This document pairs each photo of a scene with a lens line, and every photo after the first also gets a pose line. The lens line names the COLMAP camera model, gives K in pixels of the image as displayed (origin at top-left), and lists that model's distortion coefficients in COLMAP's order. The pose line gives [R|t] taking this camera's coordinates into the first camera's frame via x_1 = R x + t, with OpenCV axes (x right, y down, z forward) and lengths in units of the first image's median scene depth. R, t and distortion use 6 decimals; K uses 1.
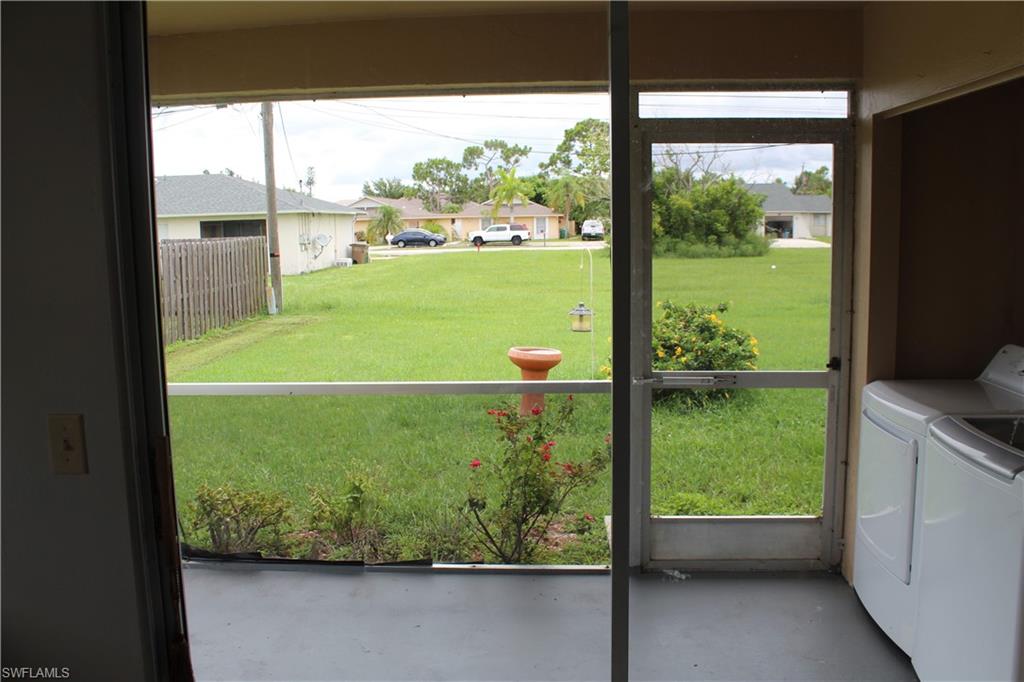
lens RADIAL K [[872.5, 0, 512.0], [0, 872.5, 341.0], [0, 0, 1]] dist [-0.088068, 0.004231]
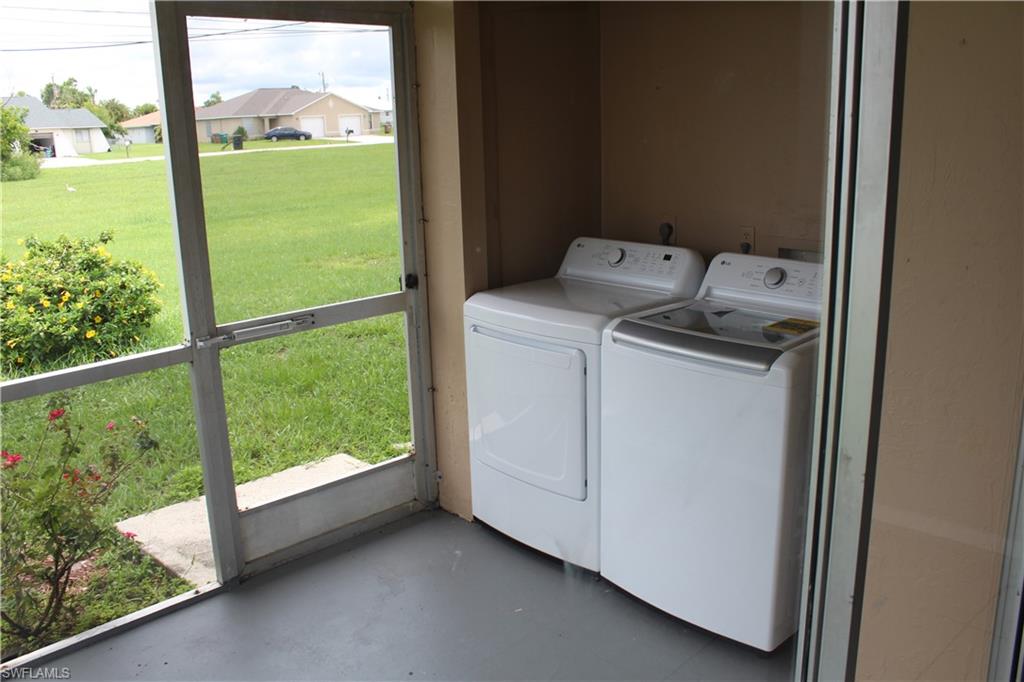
lens RADIAL K [[886.1, 0, 512.0], [0, 886.1, 341.0], [0, 0, 1]] dist [-0.040320, 0.006003]
pose [[0.710534, -0.182038, 0.679708, -0.172871], [0.118834, 0.983126, 0.139075, -0.026542], [-0.693556, -0.018045, 0.720177, 0.268863]]
